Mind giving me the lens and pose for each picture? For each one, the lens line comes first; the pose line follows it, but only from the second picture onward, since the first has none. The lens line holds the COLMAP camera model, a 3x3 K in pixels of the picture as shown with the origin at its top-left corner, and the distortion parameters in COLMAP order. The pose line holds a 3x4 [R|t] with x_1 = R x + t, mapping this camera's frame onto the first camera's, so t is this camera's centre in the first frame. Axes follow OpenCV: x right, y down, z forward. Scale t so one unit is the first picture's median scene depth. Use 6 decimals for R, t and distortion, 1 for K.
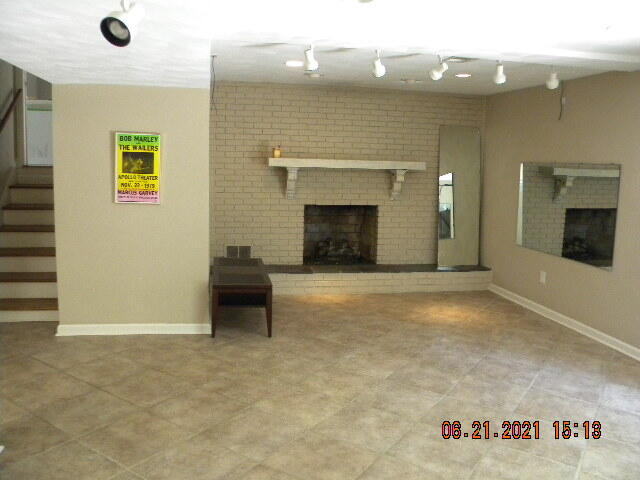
lens RADIAL K [[540.5, 0, 320.0], [0, 540.5, 240.0], [0, 0, 1]] dist [-0.179180, 0.153591]
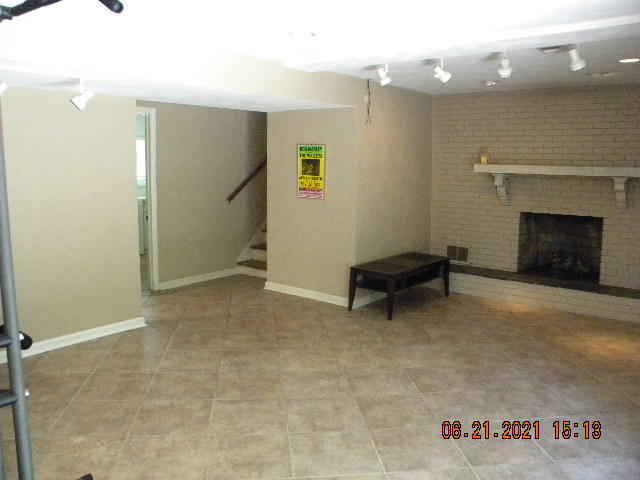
lens RADIAL K [[540.5, 0, 320.0], [0, 540.5, 240.0], [0, 0, 1]] dist [-0.179180, 0.153591]
pose [[0.648425, 0.089092, -0.756047, 0.704693], [-0.103884, 0.994194, 0.028059, -0.004821], [0.754157, 0.060346, 0.653915, 0.145349]]
